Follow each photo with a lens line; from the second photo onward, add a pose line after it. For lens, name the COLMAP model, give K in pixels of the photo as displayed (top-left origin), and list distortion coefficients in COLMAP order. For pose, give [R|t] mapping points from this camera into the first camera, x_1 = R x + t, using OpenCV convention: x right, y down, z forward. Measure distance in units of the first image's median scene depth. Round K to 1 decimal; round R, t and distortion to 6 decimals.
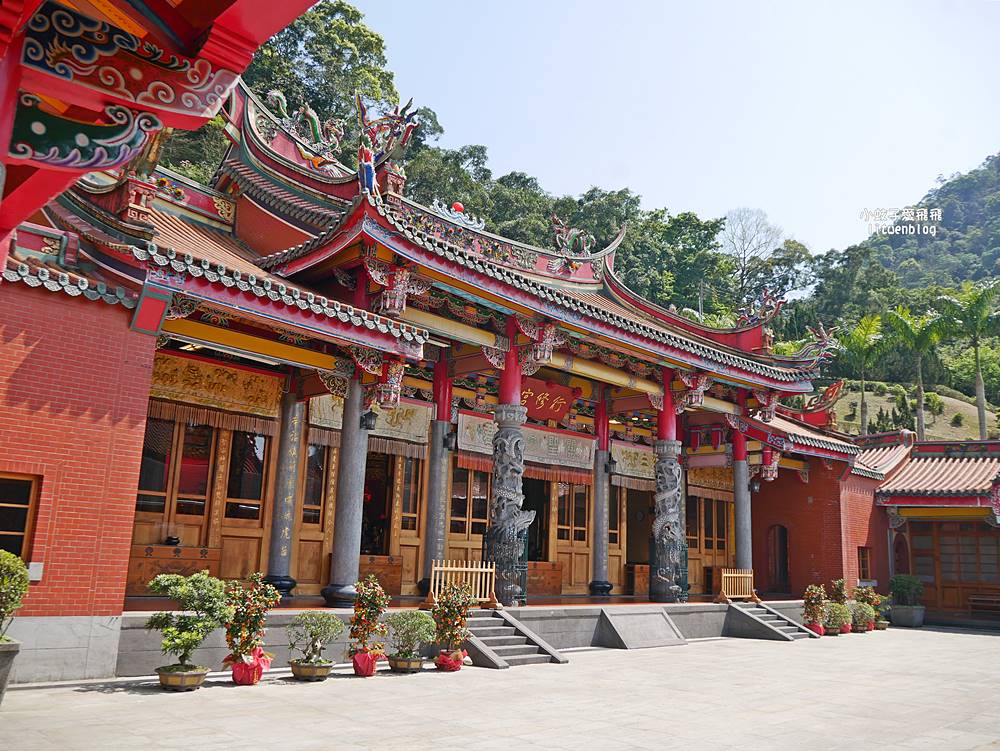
lens RADIAL K [[843.5, 0, 493.5], [0, 843.5, 366.3], [0, 0, 1]] dist [-0.060189, 0.044933]
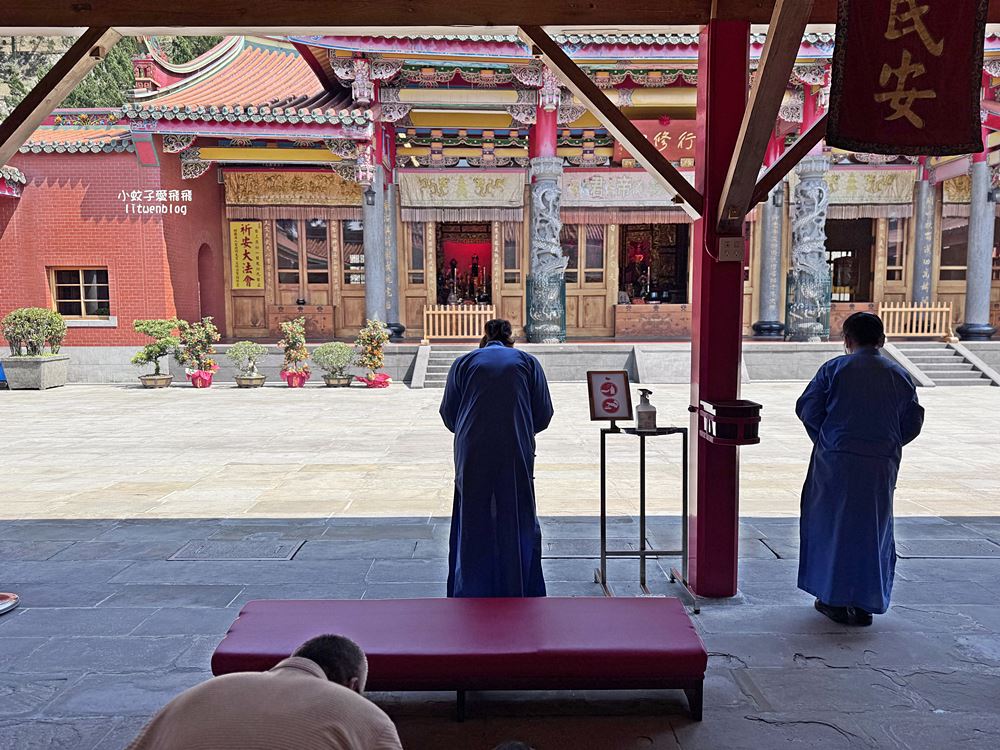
lens RADIAL K [[685.9, 0, 500.4], [0, 685.9, 384.2], [0, 0, 1]] dist [0.026303, -0.008047]
pose [[0.709160, 0.033392, -0.704257, 0.575896], [0.186898, 0.954239, 0.233444, 0.101287], [0.679825, -0.297174, 0.670467, 0.293326]]
